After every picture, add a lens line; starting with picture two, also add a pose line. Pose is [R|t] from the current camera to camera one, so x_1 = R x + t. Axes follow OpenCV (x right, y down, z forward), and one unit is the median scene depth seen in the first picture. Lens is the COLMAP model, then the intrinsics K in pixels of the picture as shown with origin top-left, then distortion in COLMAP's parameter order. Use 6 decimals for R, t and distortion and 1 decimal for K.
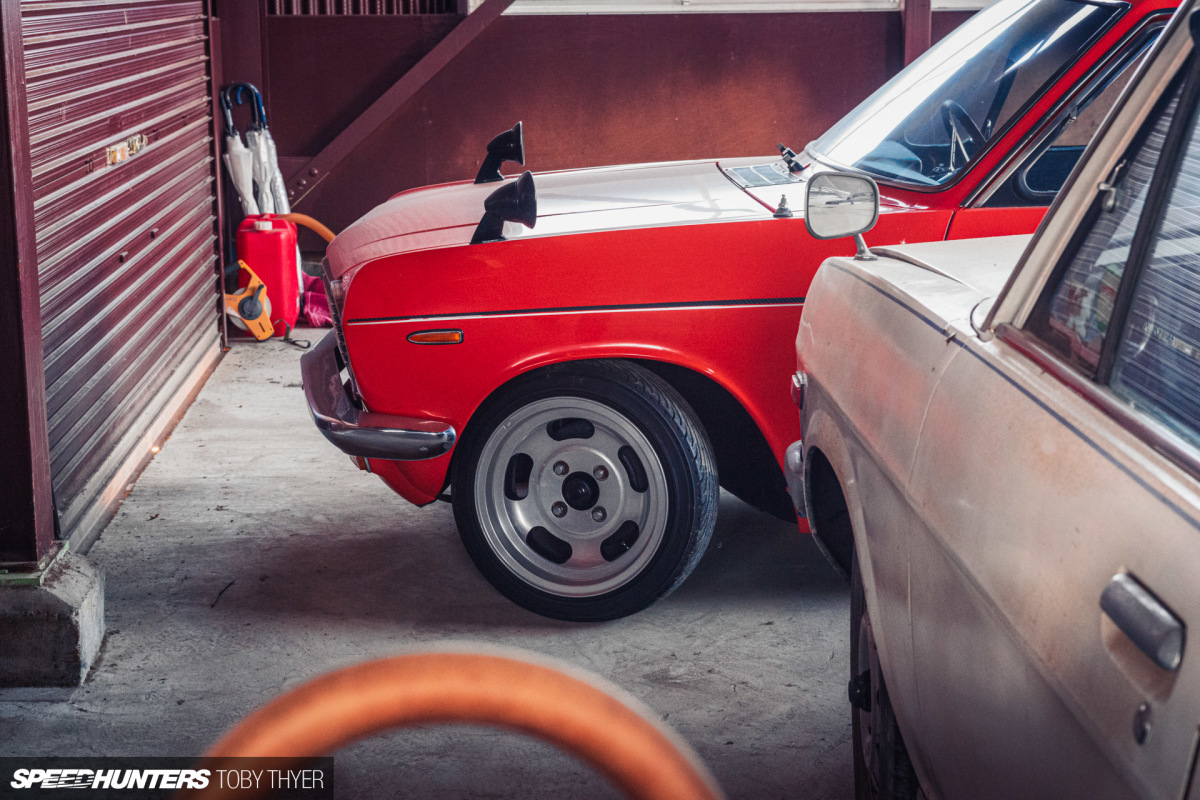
lens RADIAL K [[2032.2, 0, 600.0], [0, 2032.2, 400.0], [0, 0, 1]] dist [0.004050, -0.082531]
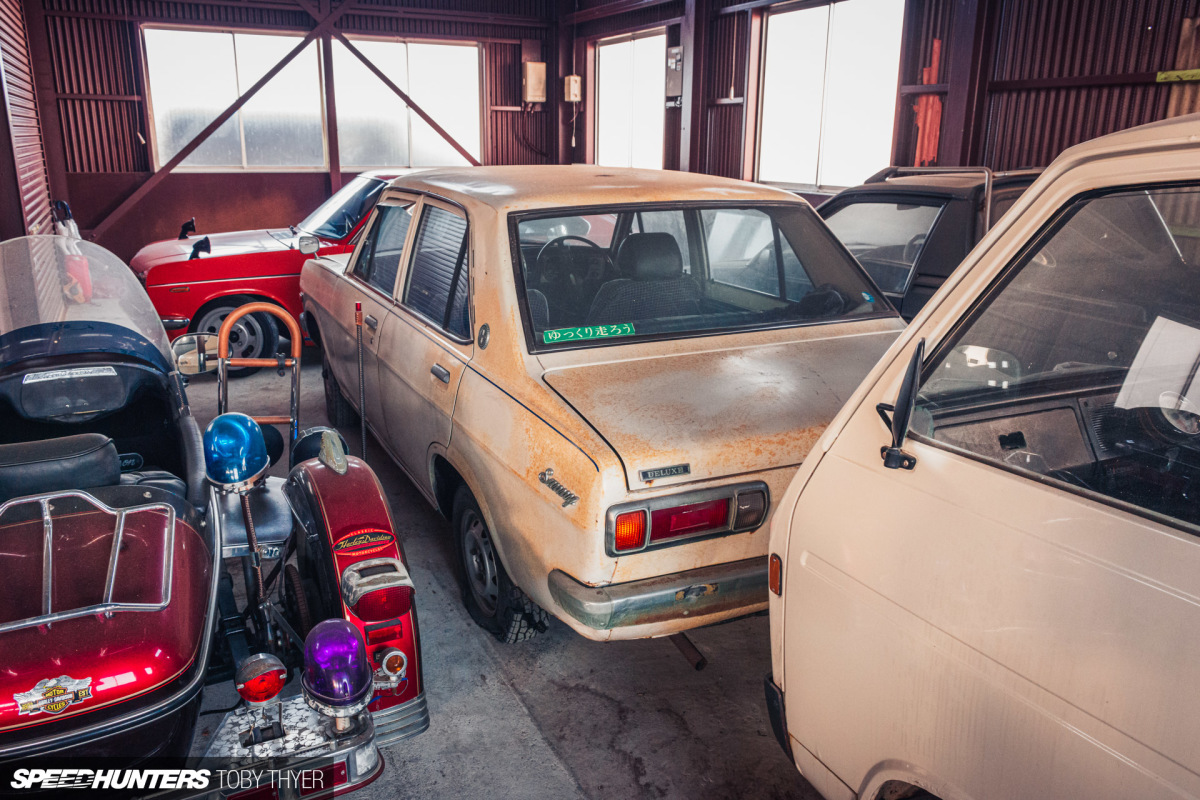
lens RADIAL K [[943.4, 0, 600.0], [0, 943.4, 400.0], [0, 0, 1]] dist [-0.000973, -0.004116]
pose [[0.919201, -0.085599, 0.384373, -0.051853], [0.058626, 0.994958, 0.081373, 0.050876], [-0.389401, -0.052264, 0.919584, -0.529521]]
